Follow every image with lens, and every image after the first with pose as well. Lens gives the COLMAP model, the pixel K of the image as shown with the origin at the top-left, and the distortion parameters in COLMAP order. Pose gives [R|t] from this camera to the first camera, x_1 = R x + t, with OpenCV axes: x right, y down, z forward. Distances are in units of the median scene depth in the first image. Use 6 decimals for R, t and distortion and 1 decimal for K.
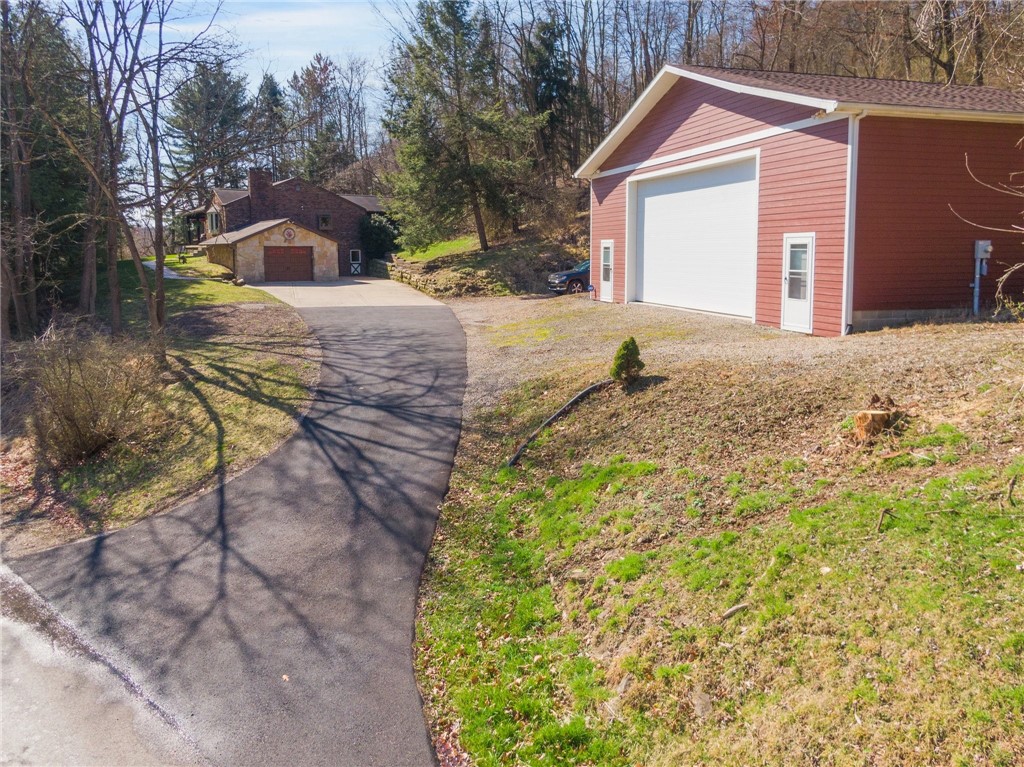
lens RADIAL K [[726.9, 0, 512.0], [0, 726.9, 383.5], [0, 0, 1]] dist [0.000701, -0.001540]
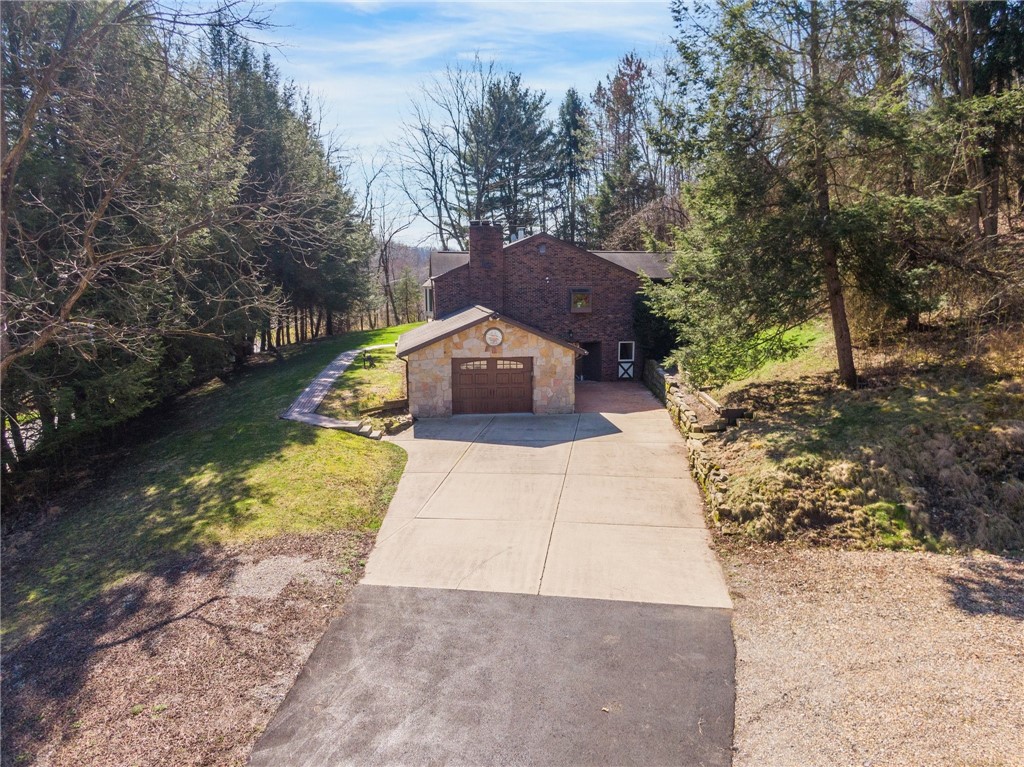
lens RADIAL K [[767.1, 0, 532.1], [0, 767.1, 425.3], [0, 0, 1]] dist [0.004211, -0.004194]
pose [[0.916538, 0.072225, -0.393373, -0.027106], [-0.069518, 0.997357, 0.021144, -0.151553], [0.393860, 0.007967, 0.919136, 0.444205]]
